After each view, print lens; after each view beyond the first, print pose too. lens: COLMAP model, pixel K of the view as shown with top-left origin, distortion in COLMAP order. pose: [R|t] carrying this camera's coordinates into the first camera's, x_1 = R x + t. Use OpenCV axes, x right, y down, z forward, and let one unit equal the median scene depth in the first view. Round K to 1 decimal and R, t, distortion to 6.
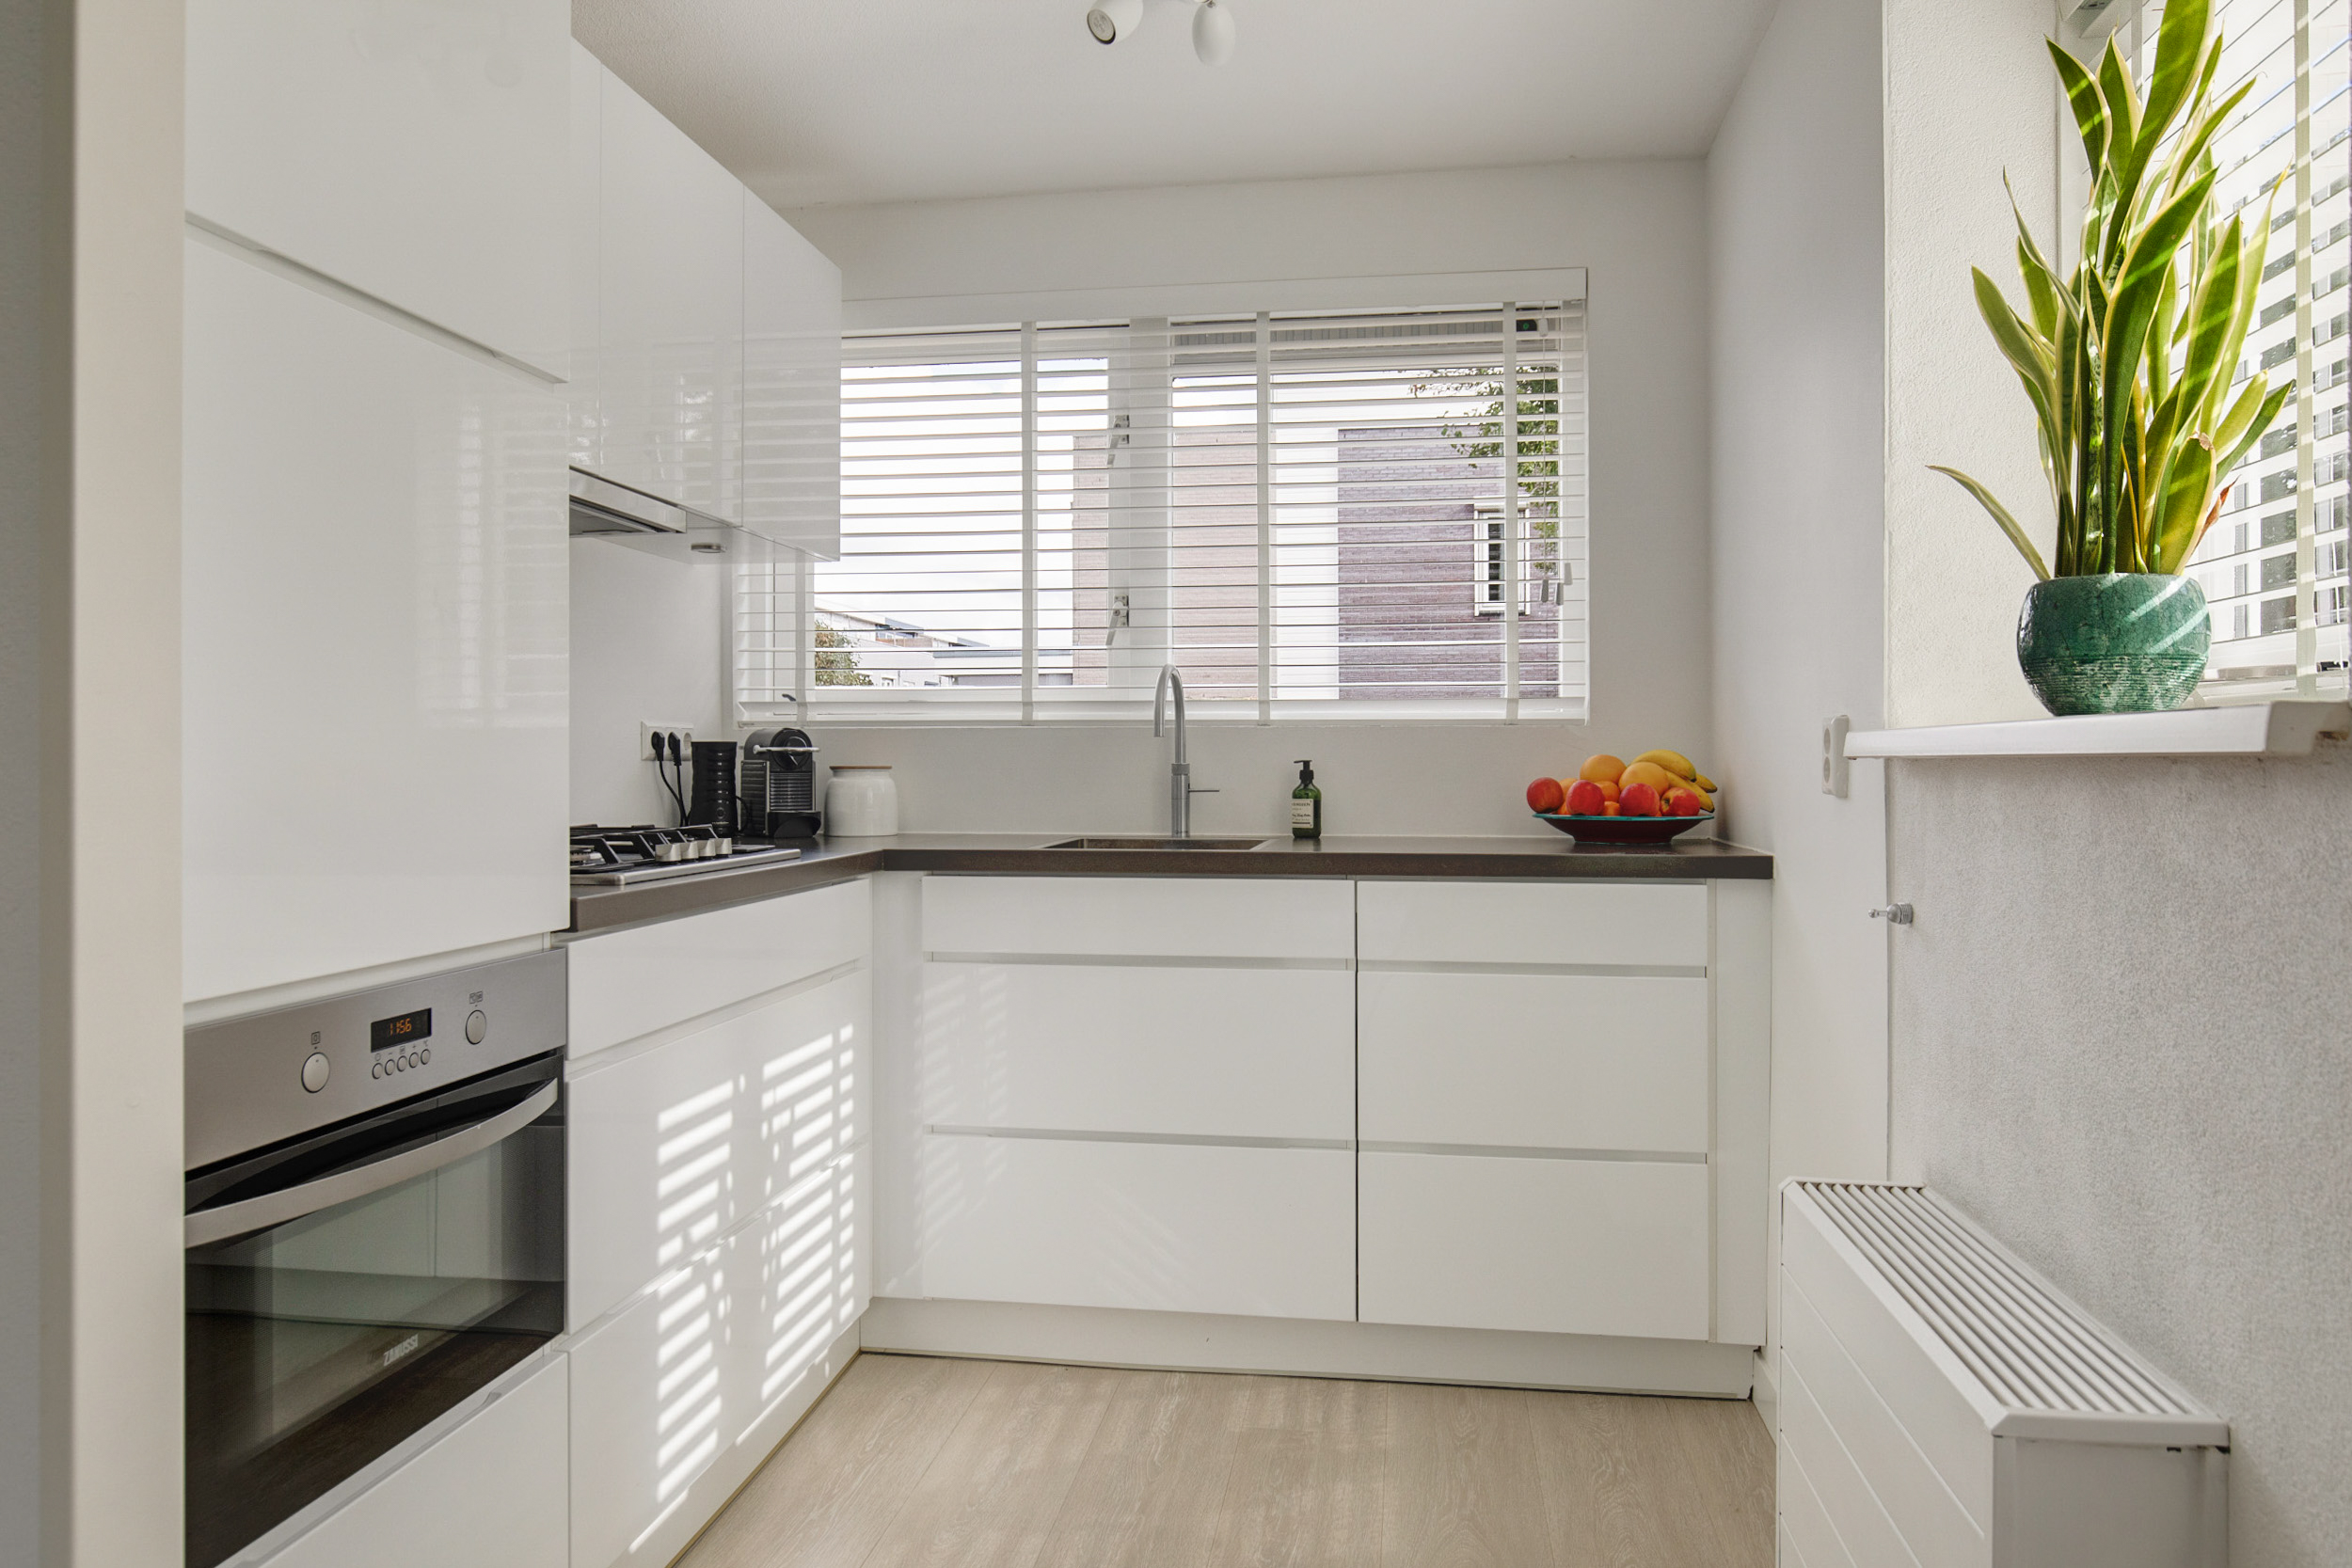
lens RADIAL K [[1500.5, 0, 1183.2], [0, 1500.5, 777.2], [0, 0, 1]] dist [-0.007249, -0.000437]
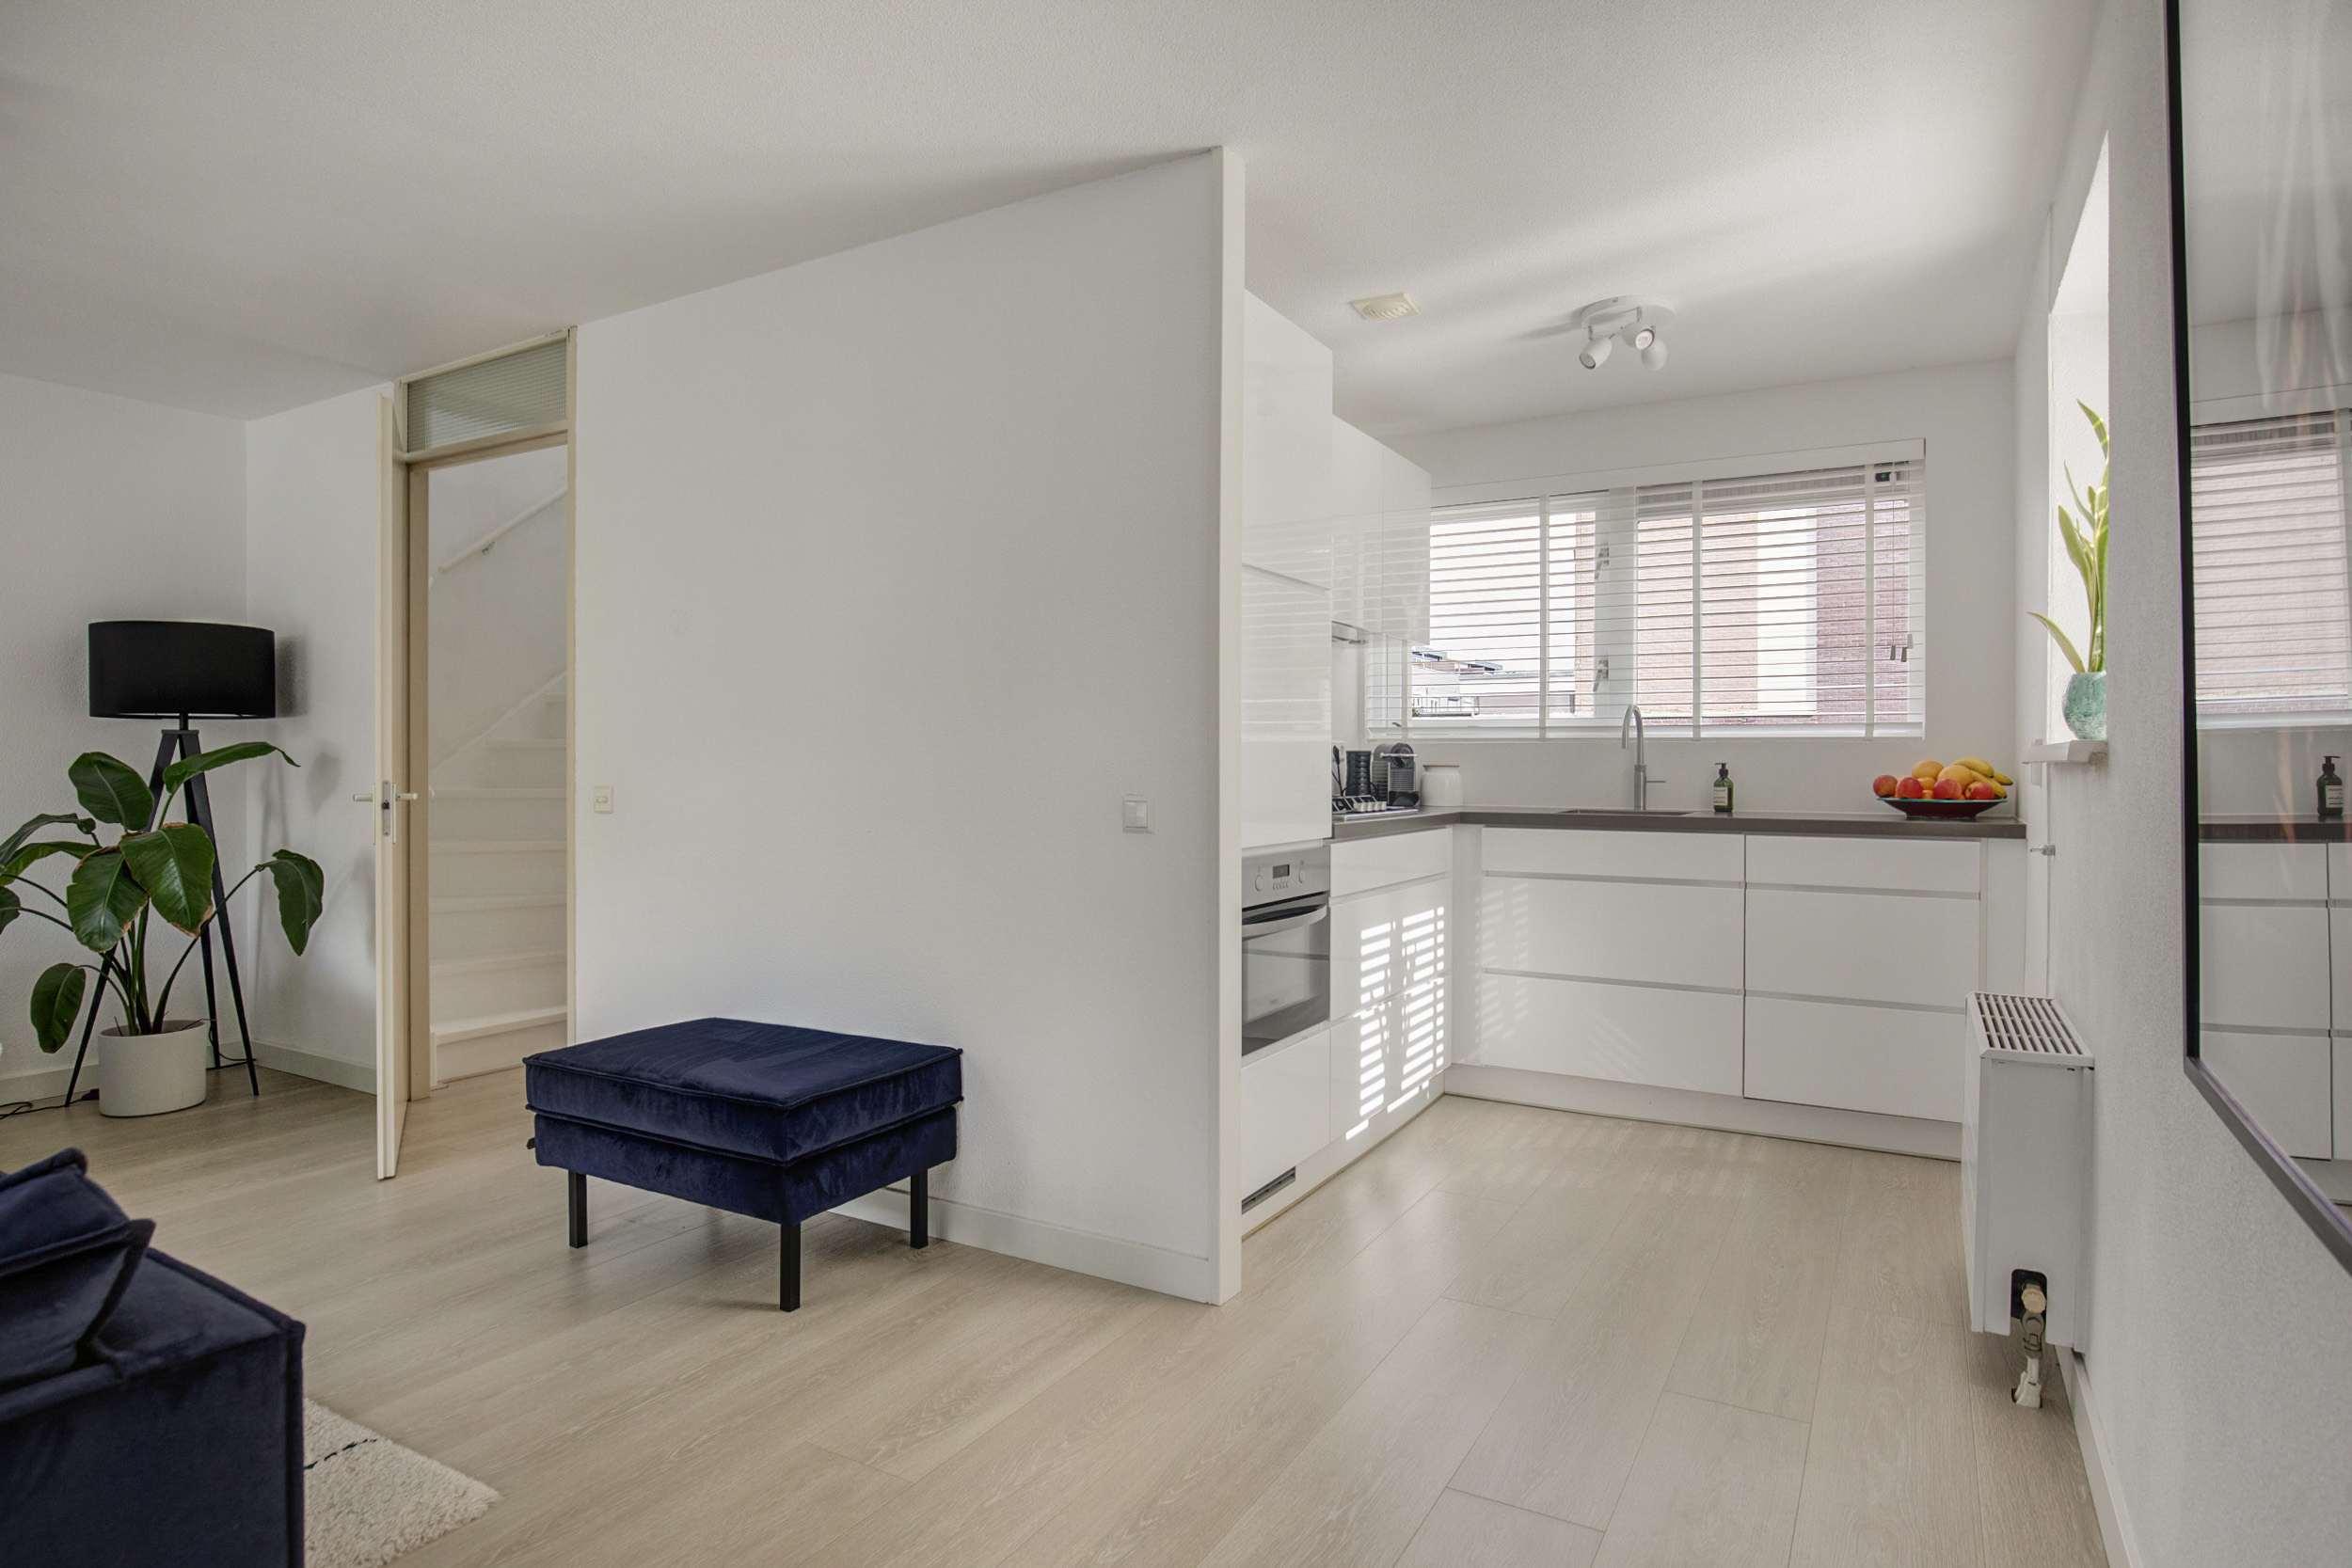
lens RADIAL K [[1267.2, 0, 1196.6], [0, 1267.2, 770.8], [0, 0, 1]] dist [-0.016189, -0.001675]
pose [[0.934525, 0.006402, -0.355841, 0.039468], [-0.008059, 0.999962, -0.003173, 0.006369], [0.355807, 0.005833, 0.934541, -0.478340]]
